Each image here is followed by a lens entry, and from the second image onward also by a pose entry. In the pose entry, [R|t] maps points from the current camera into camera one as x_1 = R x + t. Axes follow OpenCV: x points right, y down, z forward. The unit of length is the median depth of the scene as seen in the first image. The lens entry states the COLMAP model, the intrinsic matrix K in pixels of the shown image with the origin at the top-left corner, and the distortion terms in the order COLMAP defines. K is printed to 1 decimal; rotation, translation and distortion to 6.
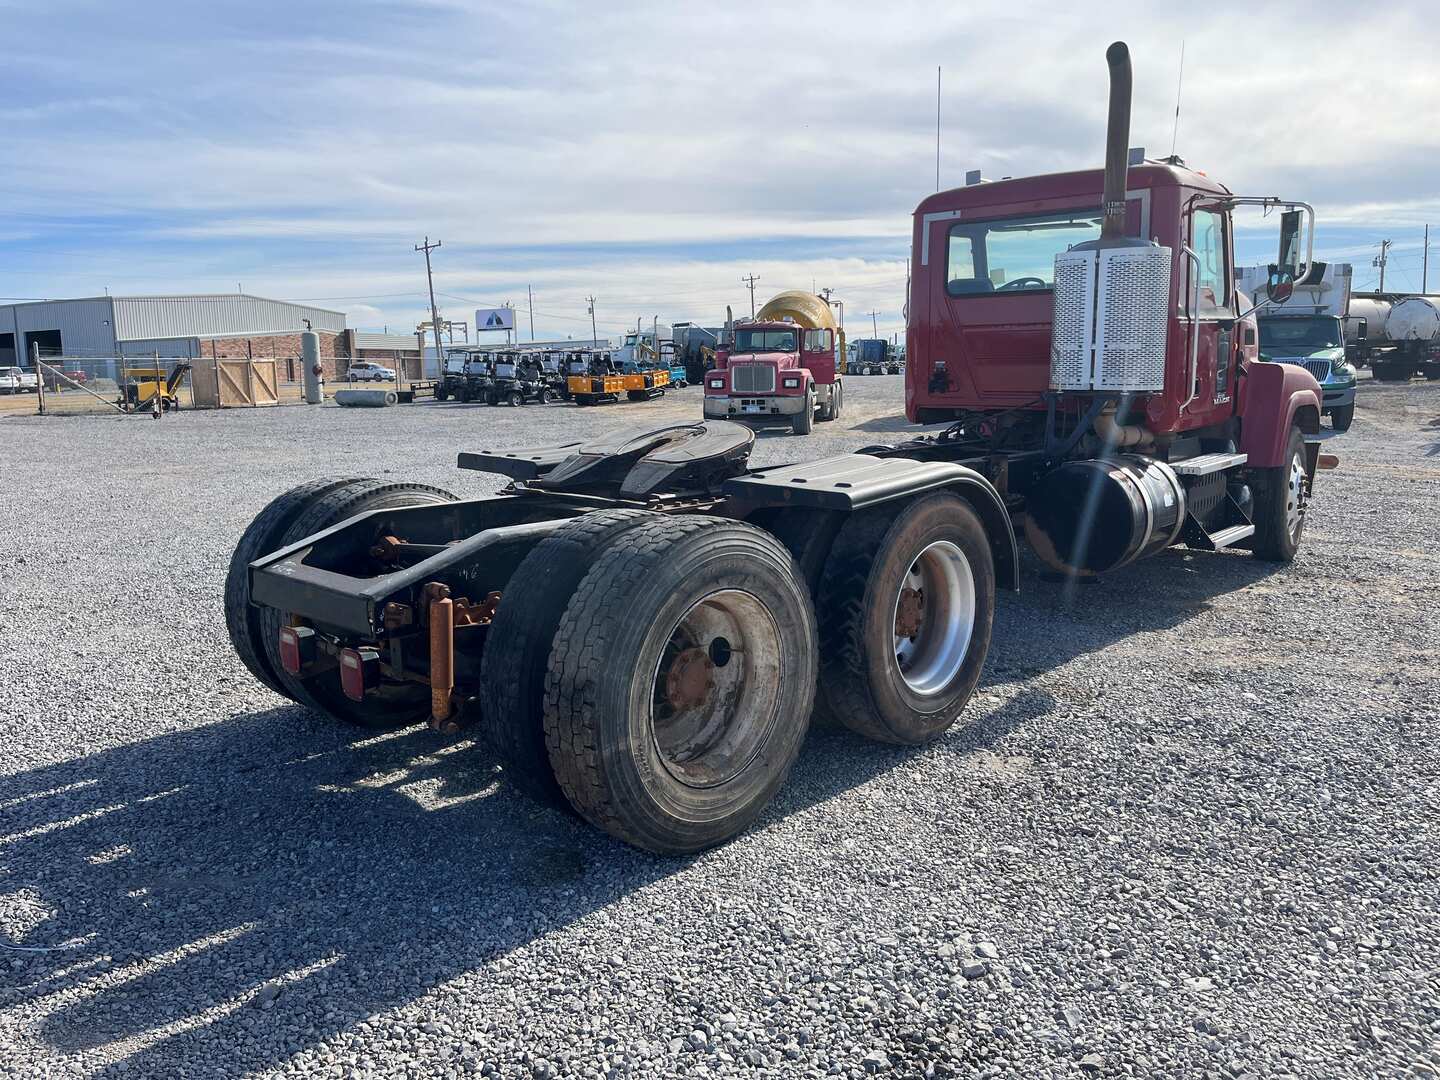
lens RADIAL K [[1086.9, 0, 726.2], [0, 1086.9, 542.3], [0, 0, 1]] dist [0.042791, -0.055160]
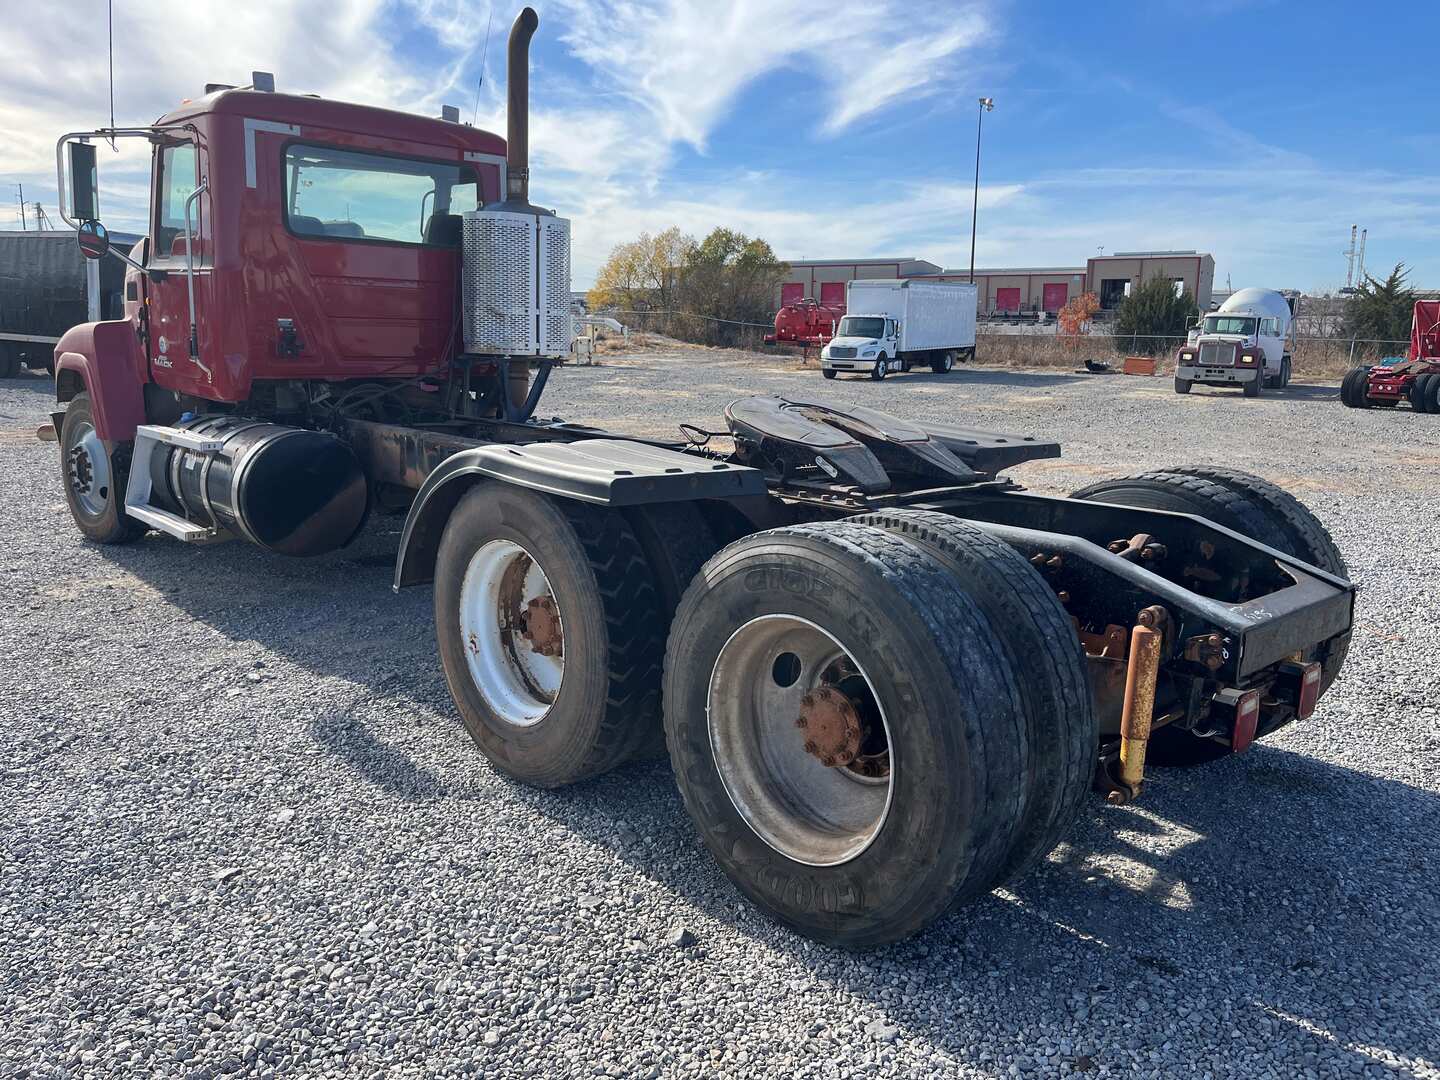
lens RADIAL K [[1086.9, 0, 718.7], [0, 1086.9, 542.4], [0, 0, 1]] dist [0.042791, -0.055160]
pose [[0.086608, -0.178448, 0.980130, -0.676164], [0.137901, 0.976504, 0.165602, -0.114504], [-0.986652, 0.120819, 0.109181, 0.748014]]
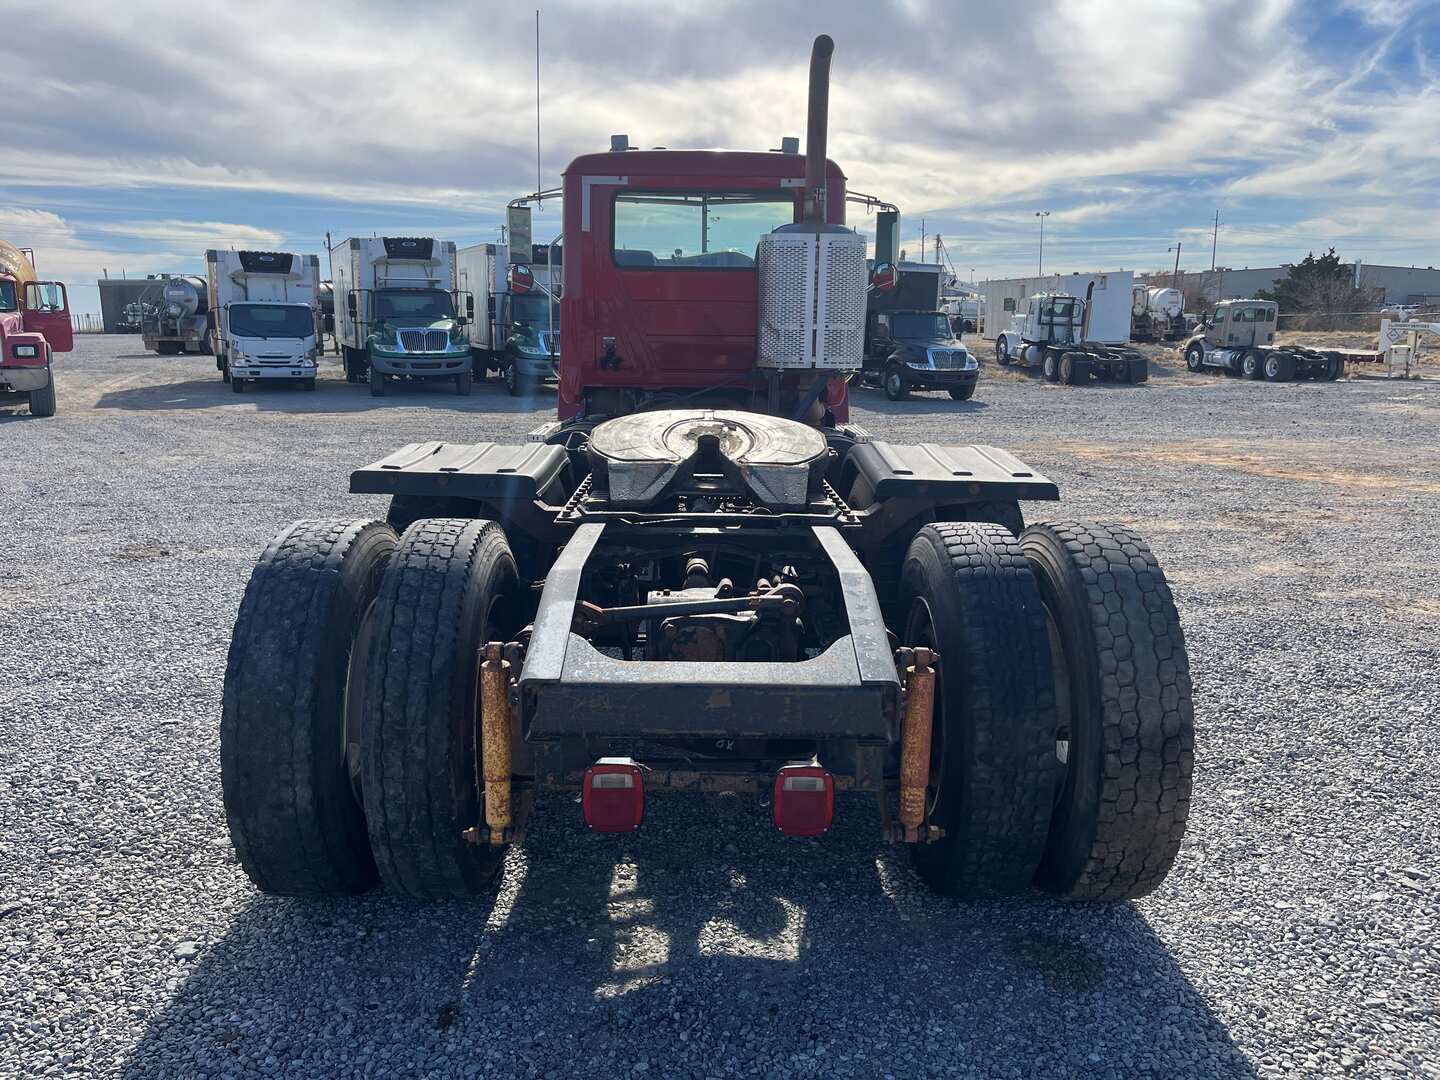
lens RADIAL K [[1086.9, 0, 728.1], [0, 1086.9, 542.7], [0, 0, 1]] dist [0.042791, -0.055160]
pose [[0.729651, -0.116612, 0.673803, -0.453922], [0.096241, 0.993057, 0.067646, -0.051422], [-0.677013, 0.015490, 0.735808, 0.288050]]
